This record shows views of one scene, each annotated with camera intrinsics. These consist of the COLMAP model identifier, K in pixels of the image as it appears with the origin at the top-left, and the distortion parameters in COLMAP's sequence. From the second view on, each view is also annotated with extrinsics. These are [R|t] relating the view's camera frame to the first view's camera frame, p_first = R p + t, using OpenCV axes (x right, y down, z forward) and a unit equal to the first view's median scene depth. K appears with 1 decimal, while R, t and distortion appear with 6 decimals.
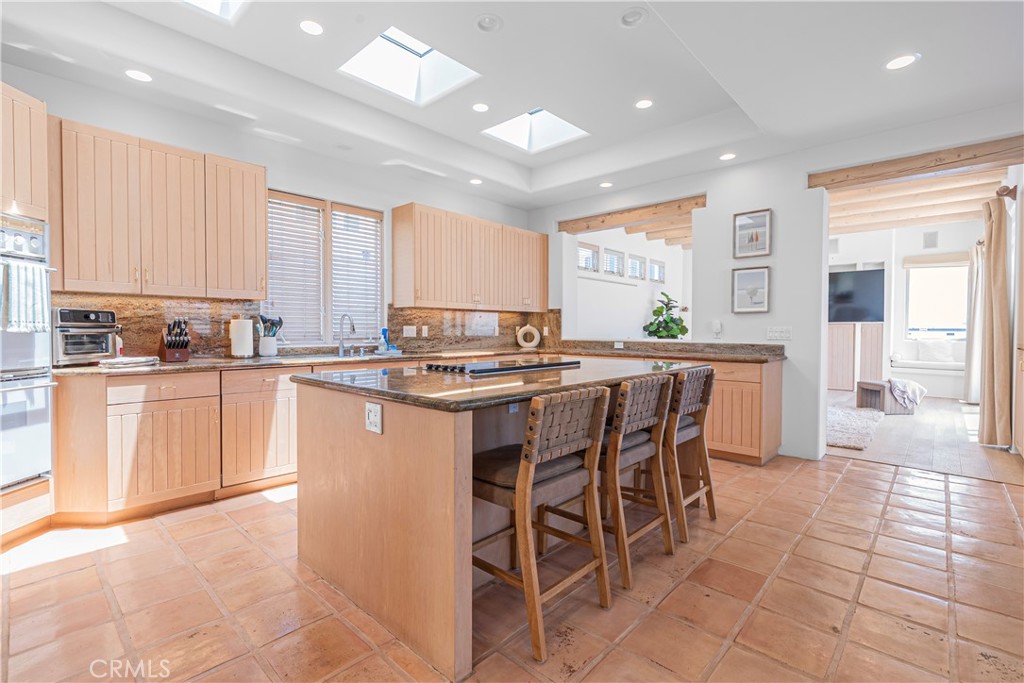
lens RADIAL K [[467.1, 0, 511.5], [0, 467.1, 340.4], [0, 0, 1]] dist [0.005132, 0.000481]
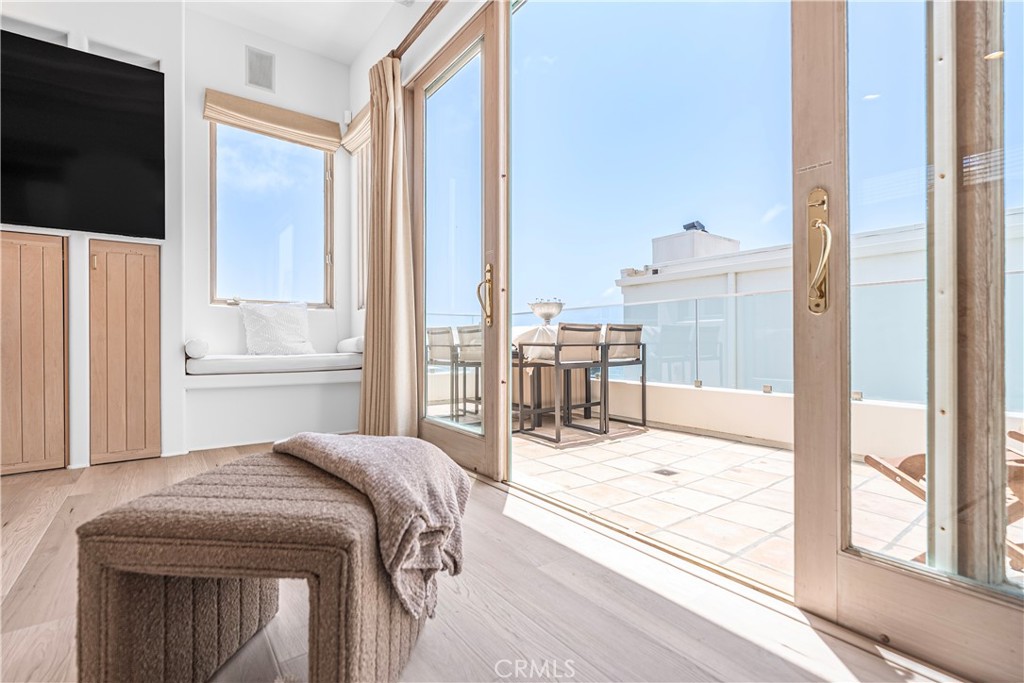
lens RADIAL K [[467.1, 0, 511.5], [0, 467.1, 341.1], [0, 0, 1]] dist [0.005132, 0.000481]
pose [[0.188396, -0.001255, 0.982092, 0.403033], [0.018292, 0.999830, -0.002231, 0.028831], [-0.981923, 0.018385, 0.188387, 0.545599]]
